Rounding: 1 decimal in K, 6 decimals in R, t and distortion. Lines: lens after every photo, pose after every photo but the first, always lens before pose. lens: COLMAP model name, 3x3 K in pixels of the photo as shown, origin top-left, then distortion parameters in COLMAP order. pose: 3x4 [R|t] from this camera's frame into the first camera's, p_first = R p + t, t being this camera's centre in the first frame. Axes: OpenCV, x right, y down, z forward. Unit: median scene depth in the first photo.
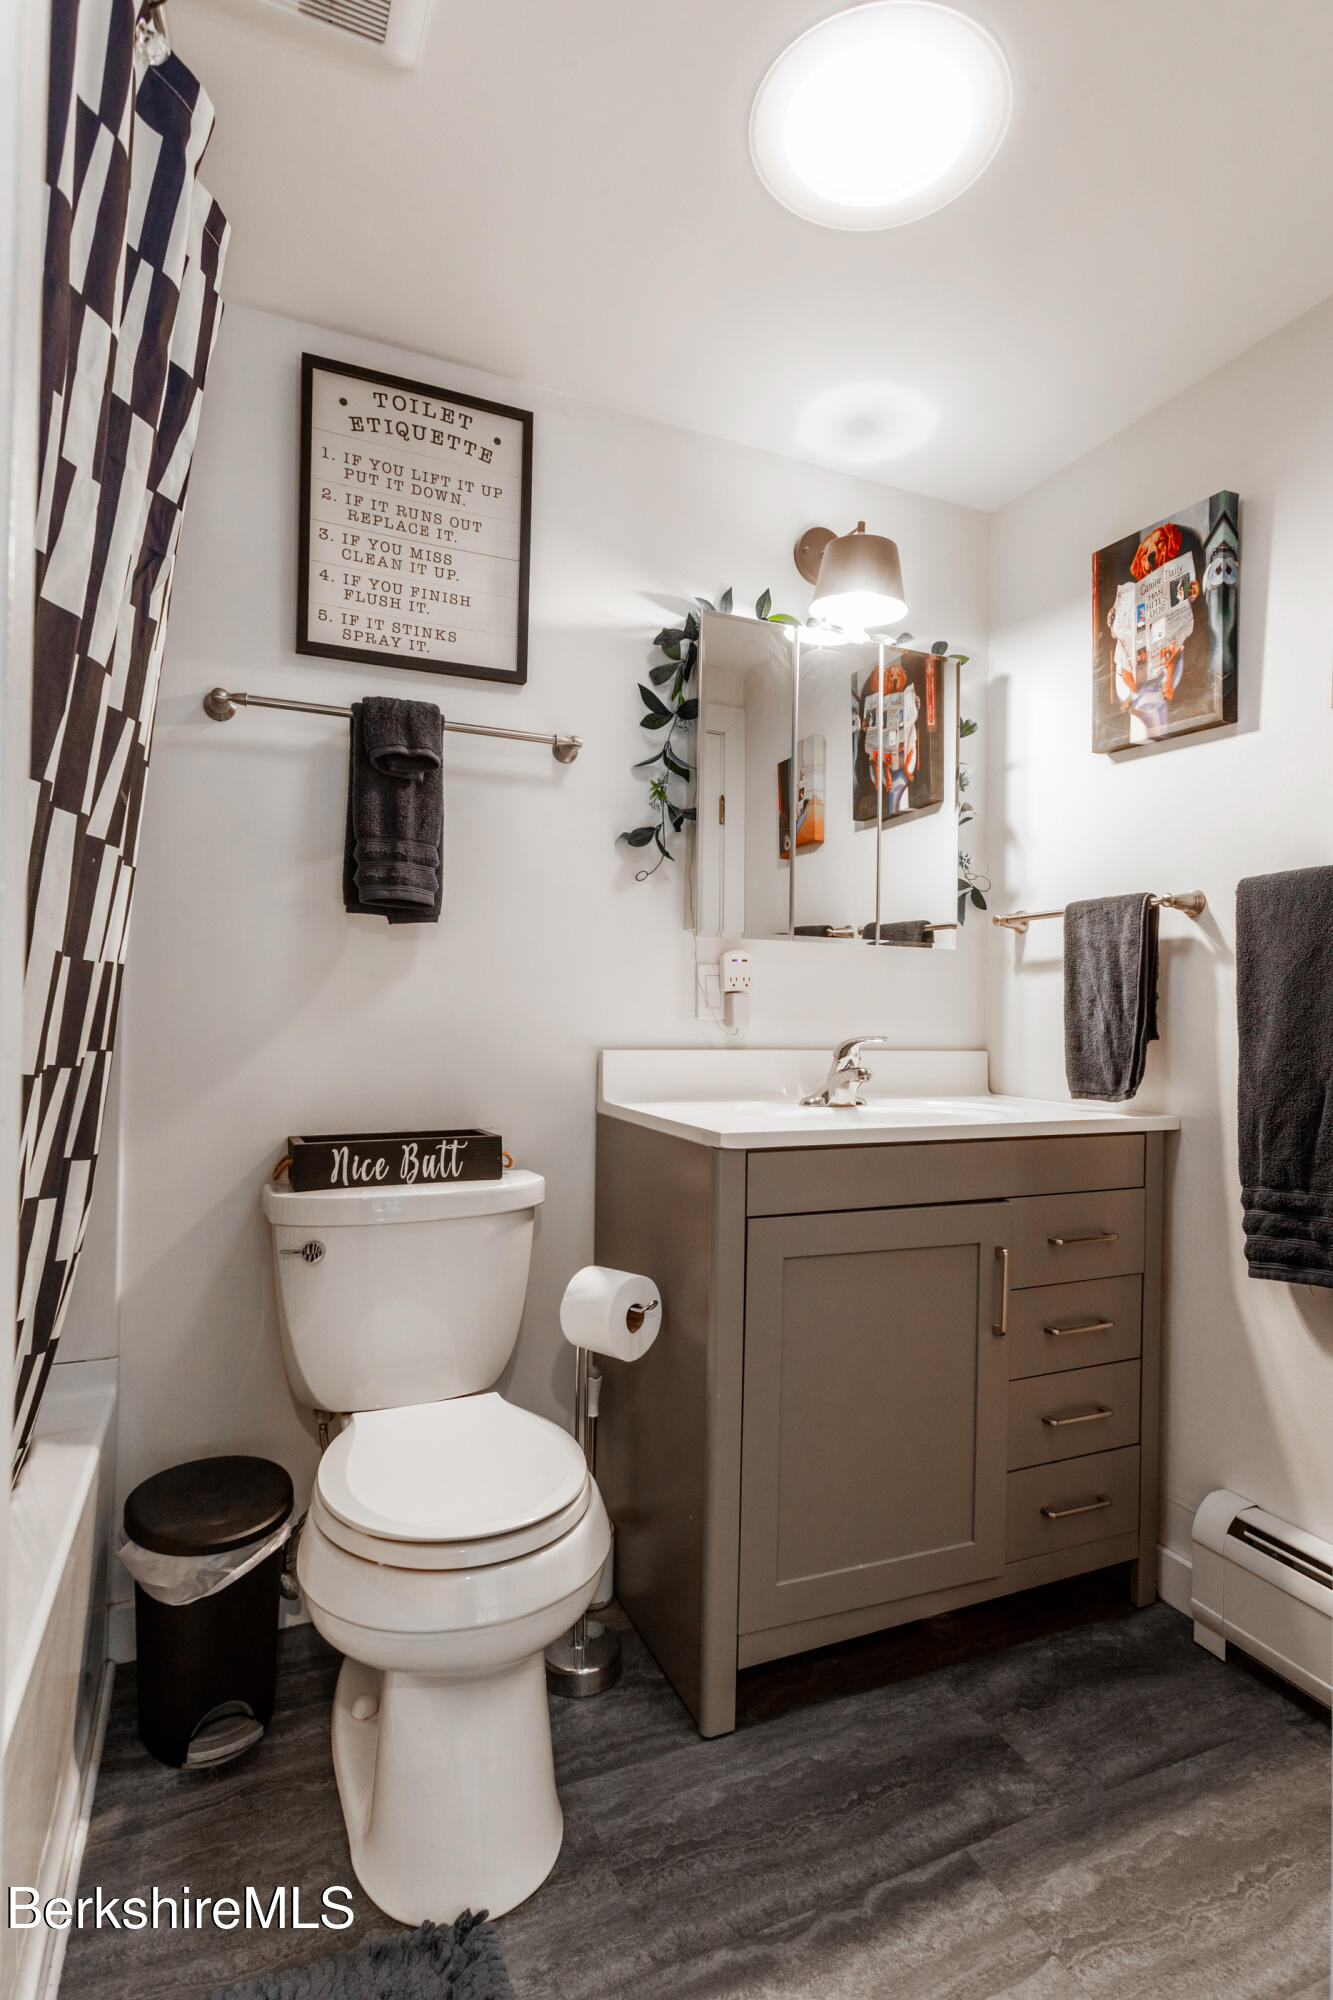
lens RADIAL K [[966.6, 0, 705.6], [0, 966.6, 1011.9], [0, 0, 1]] dist [-0.019177, 0.015104]
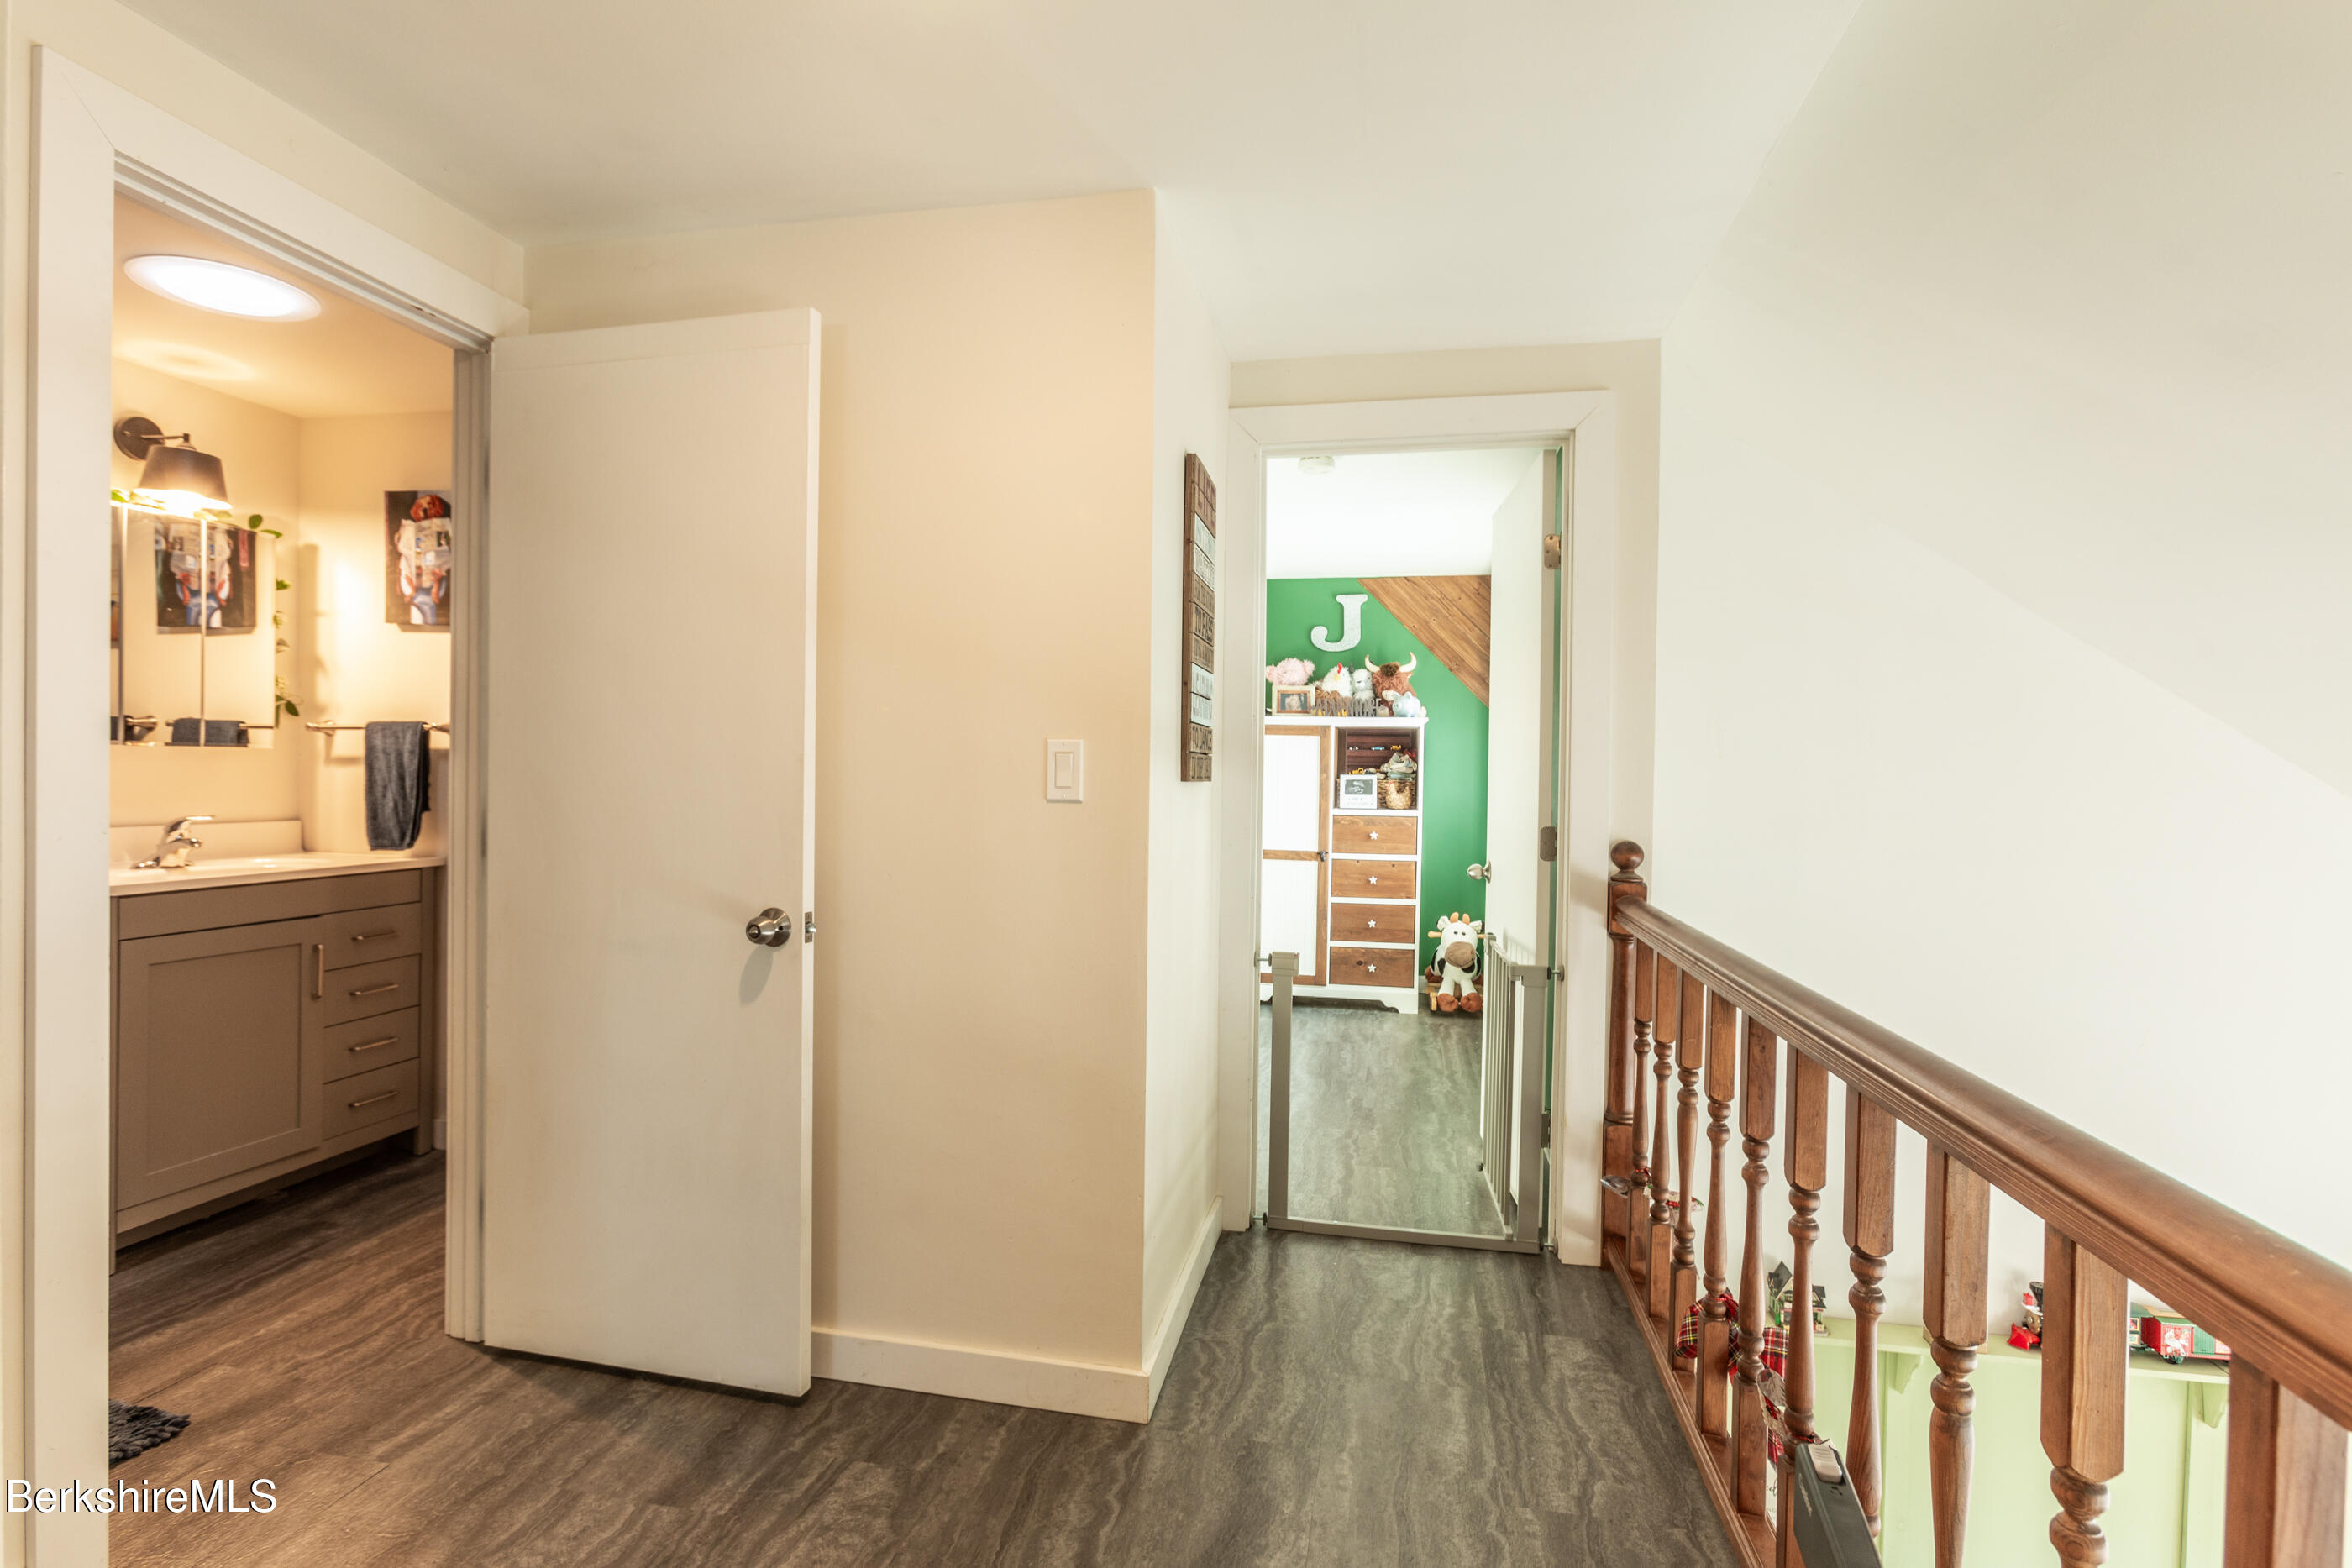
lens RADIAL K [[1136.7, 0, 1176.0], [0, 1136.7, 784.0], [0, 0, 1]] dist [-0.019177, 0.015104]
pose [[0.574037, -0.015766, 0.818677, -0.348652], [-0.012031, 0.999544, 0.027686, -0.080183], [-0.818741, -0.025743, 0.573586, -1.061189]]
